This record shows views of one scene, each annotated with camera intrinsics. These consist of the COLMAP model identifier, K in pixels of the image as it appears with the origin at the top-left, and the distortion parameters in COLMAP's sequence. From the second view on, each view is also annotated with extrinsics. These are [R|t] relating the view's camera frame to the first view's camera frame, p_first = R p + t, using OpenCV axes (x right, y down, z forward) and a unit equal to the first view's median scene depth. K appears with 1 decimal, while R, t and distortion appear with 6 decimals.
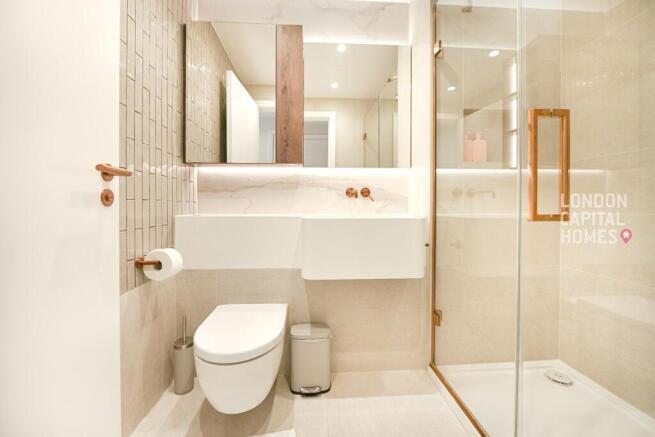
lens RADIAL K [[265.4, 0, 324.5], [0, 265.4, 193.8], [0, 0, 1]] dist [-0.003021, -0.000254]
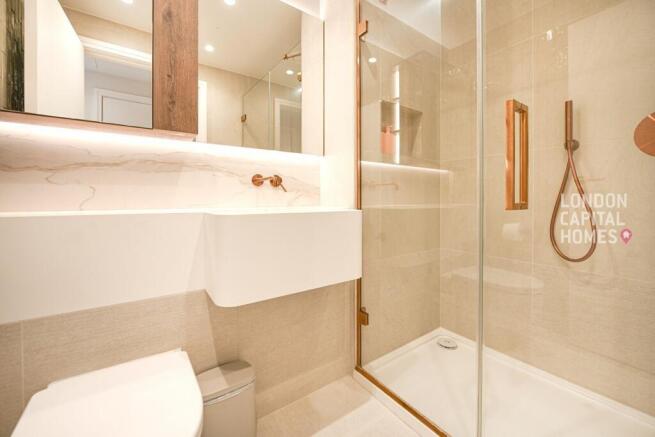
lens RADIAL K [[265.4, 0, 324.5], [0, 265.4, 193.8], [0, 0, 1]] dist [-0.003021, -0.000254]
pose [[0.847898, 0.010995, 0.530045, -0.167040], [-0.022611, 0.999625, 0.015435, 0.020116], [-0.529676, -0.025072, 0.847829, 0.248327]]
